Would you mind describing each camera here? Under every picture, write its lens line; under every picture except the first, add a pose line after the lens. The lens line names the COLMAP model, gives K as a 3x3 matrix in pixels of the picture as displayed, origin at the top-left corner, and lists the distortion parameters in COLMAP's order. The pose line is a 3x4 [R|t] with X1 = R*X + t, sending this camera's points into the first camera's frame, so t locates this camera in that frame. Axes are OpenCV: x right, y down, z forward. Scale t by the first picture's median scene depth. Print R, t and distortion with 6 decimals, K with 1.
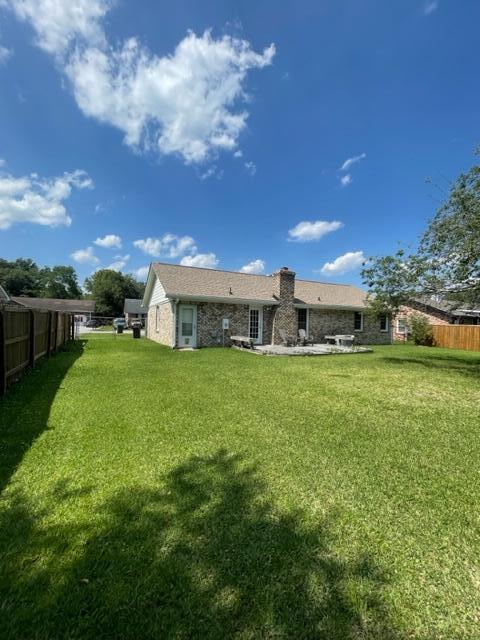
lens RADIAL K [[261.8, 0, 239.2], [0, 261.8, 321.3], [0, 0, 1]] dist [0.003316, -0.001100]
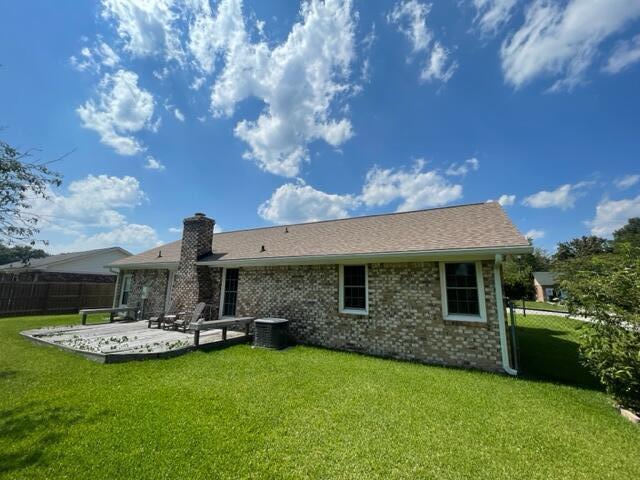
lens RADIAL K [[261.8, 0, 320.1], [0, 261.8, 239.4], [0, 0, 1]] dist [0.003316, -0.001100]
pose [[0.584631, -0.148969, -0.797506, 0.825465], [0.005380, 0.983688, -0.179802, -0.003150], [0.811282, 0.100827, 0.575896, 0.776790]]
